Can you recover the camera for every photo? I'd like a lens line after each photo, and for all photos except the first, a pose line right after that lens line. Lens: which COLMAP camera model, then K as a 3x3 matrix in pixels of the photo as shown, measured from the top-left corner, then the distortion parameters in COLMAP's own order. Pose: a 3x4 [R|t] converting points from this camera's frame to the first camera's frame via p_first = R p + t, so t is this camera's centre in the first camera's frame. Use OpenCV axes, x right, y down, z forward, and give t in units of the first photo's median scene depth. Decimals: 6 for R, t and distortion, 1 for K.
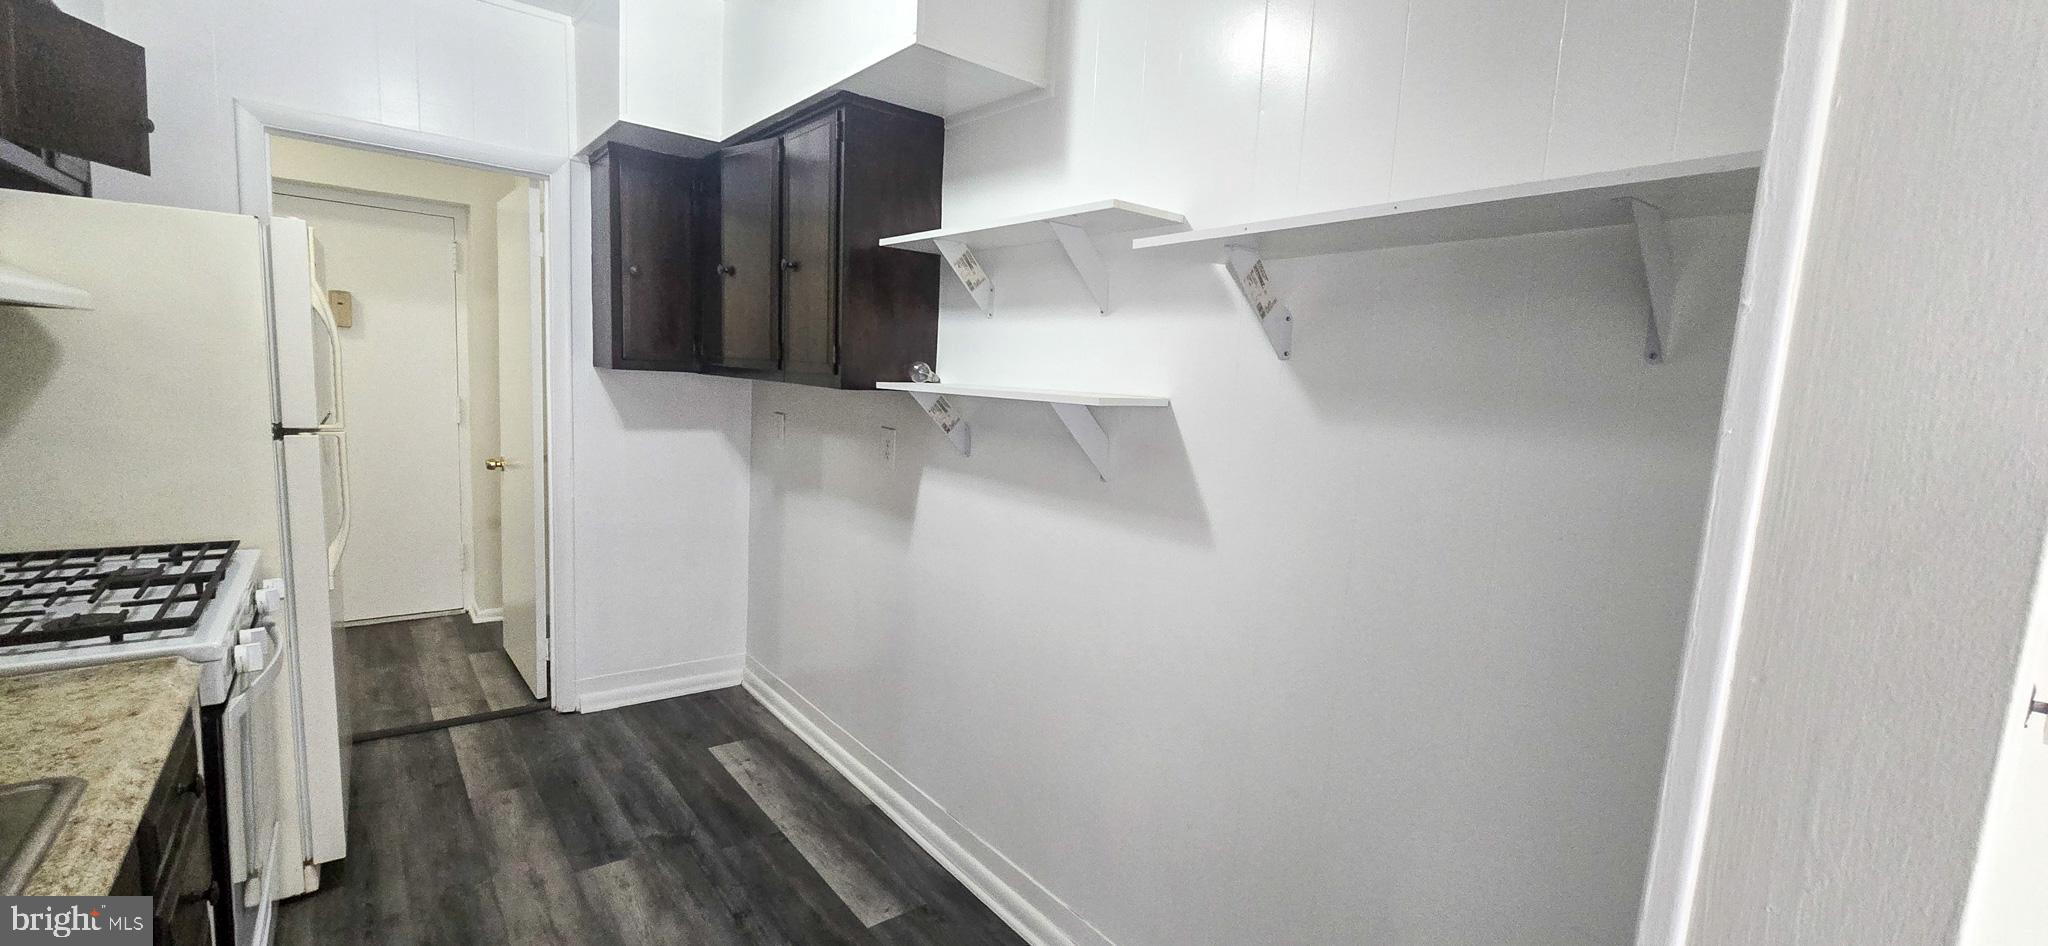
lens RADIAL K [[839.7, 0, 1036.4], [0, 839.7, 482.8], [0, 0, 1]] dist [-0.002062, -0.000311]
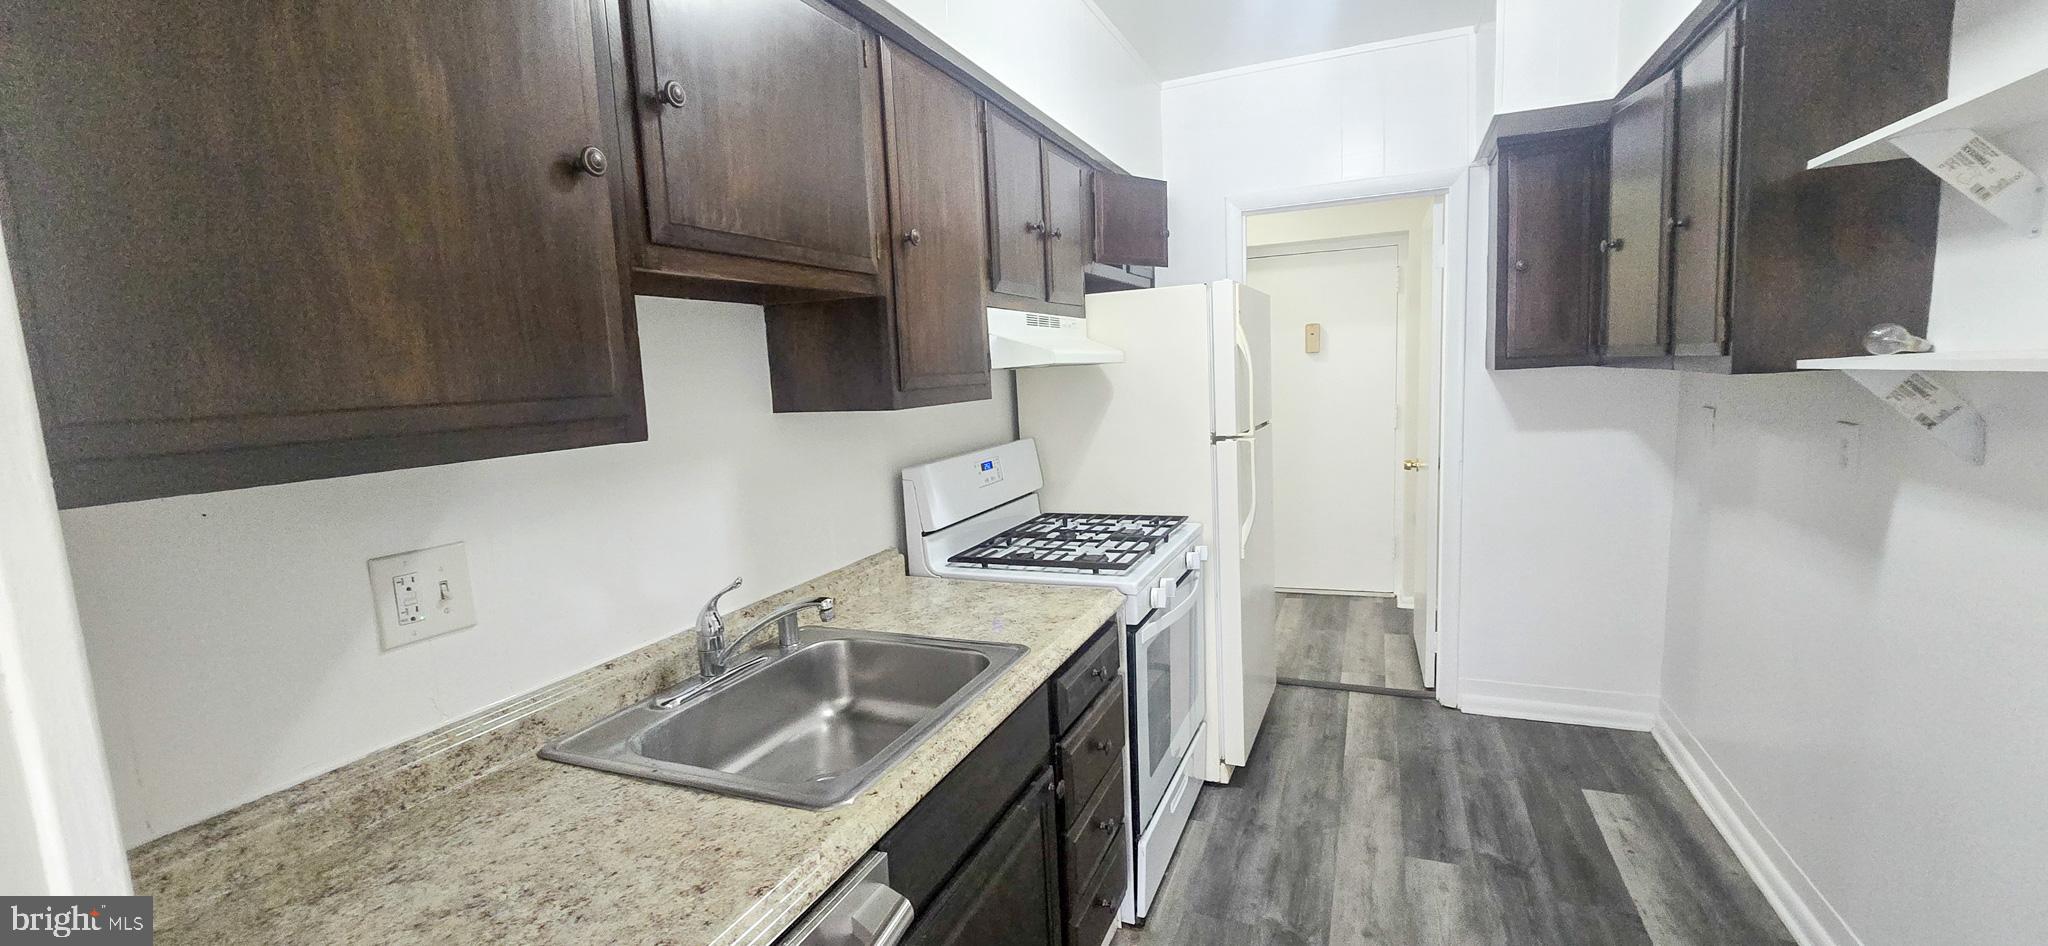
lens RADIAL K [[839.7, 0, 1036.4], [0, 839.7, 482.8], [0, 0, 1]] dist [-0.002062, -0.000311]
pose [[0.470834, 0.036053, -0.881485, 0.121004], [-0.036502, 0.999105, 0.021367, -0.005678], [0.881466, 0.022115, 0.471729, 0.075396]]
